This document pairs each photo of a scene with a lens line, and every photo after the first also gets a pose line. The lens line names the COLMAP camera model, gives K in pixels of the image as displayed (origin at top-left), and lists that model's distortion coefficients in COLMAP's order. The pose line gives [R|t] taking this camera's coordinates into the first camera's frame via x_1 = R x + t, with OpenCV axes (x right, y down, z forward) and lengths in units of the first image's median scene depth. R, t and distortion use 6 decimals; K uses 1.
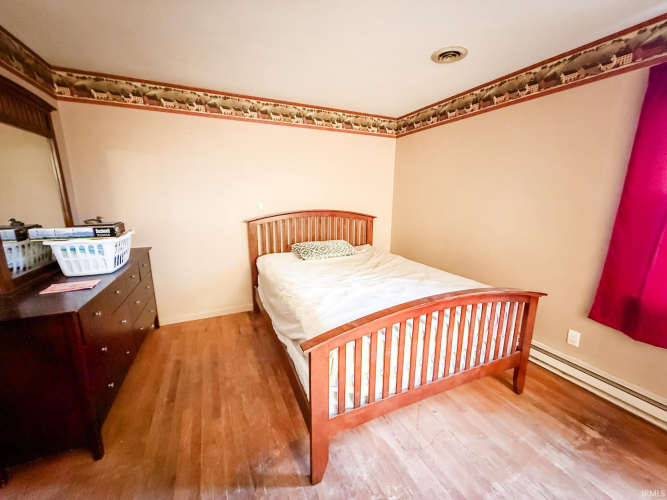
lens RADIAL K [[265.5, 0, 333.9], [0, 265.5, 250.6], [0, 0, 1]] dist [0.001917, 0.000083]
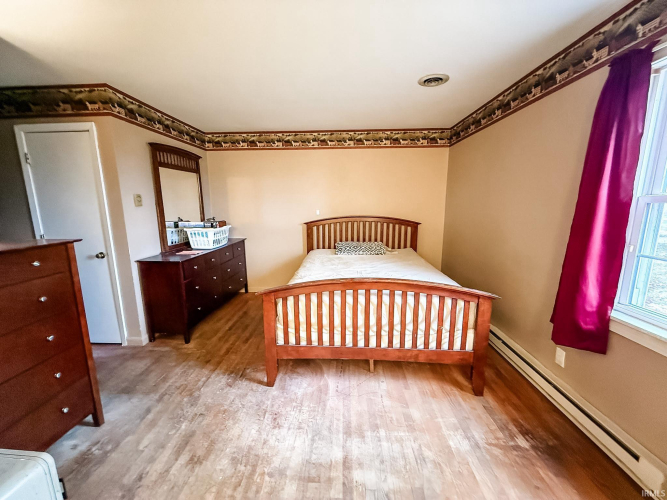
lens RADIAL K [[264.6, 0, 331.7], [0, 264.6, 250.2], [0, 0, 1]] dist [0.002885, 0.000356]
pose [[0.888939, 0.069622, -0.452704, 0.676235], [-0.084710, 0.996319, -0.013112, 0.051149], [0.450124, 0.050004, 0.891565, -0.197204]]
